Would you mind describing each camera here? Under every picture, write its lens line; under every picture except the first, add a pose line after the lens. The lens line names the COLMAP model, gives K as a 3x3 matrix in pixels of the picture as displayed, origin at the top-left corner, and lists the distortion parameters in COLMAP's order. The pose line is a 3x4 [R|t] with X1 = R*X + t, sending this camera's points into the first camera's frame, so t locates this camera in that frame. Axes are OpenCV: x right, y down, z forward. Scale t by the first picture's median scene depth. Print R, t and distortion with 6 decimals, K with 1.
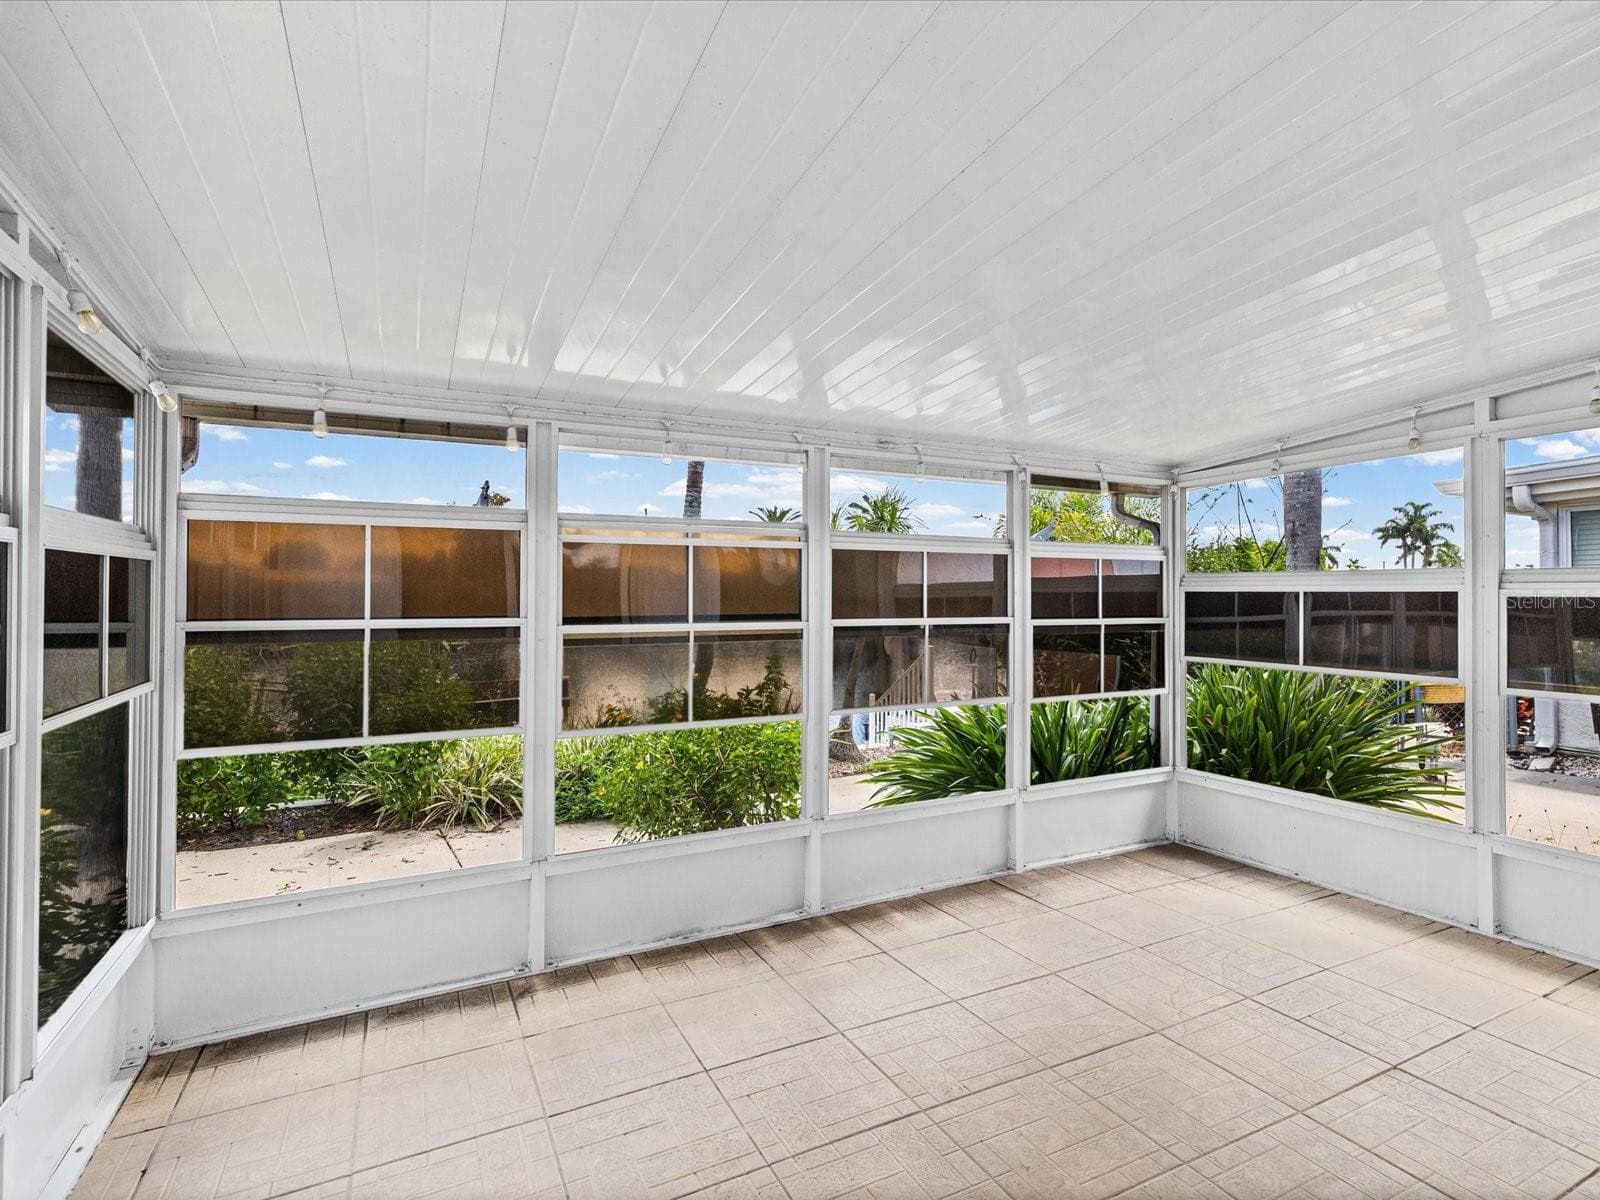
lens RADIAL K [[783.8, 0, 800.0], [0, 783.8, 600.0], [0, 0, 1]] dist [-0.001156, -0.000664]
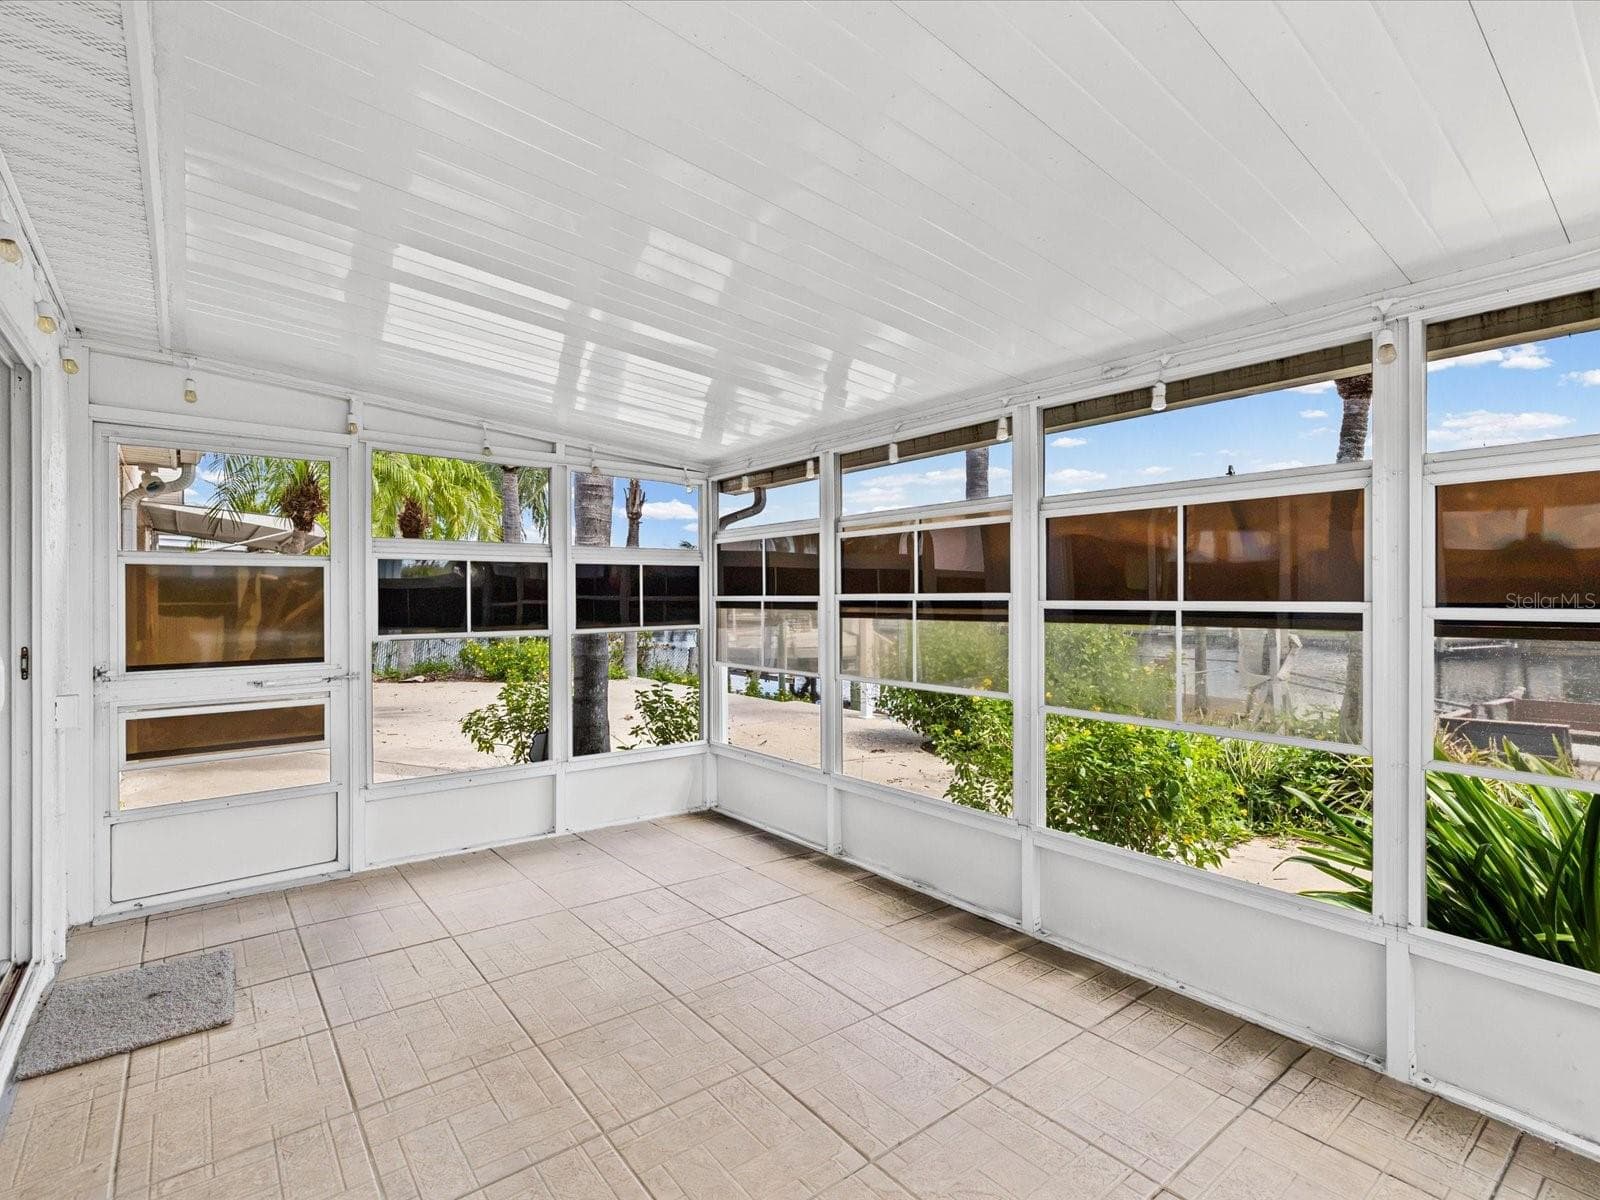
lens RADIAL K [[783.8, 0, 800.0], [0, 783.8, 600.0], [0, 0, 1]] dist [-0.001156, -0.000664]
pose [[0.191585, 0.006886, -0.981452, 0.917508], [0.010005, 0.999910, 0.008968, 0.014343], [0.981425, -0.011538, 0.191499, 0.633368]]
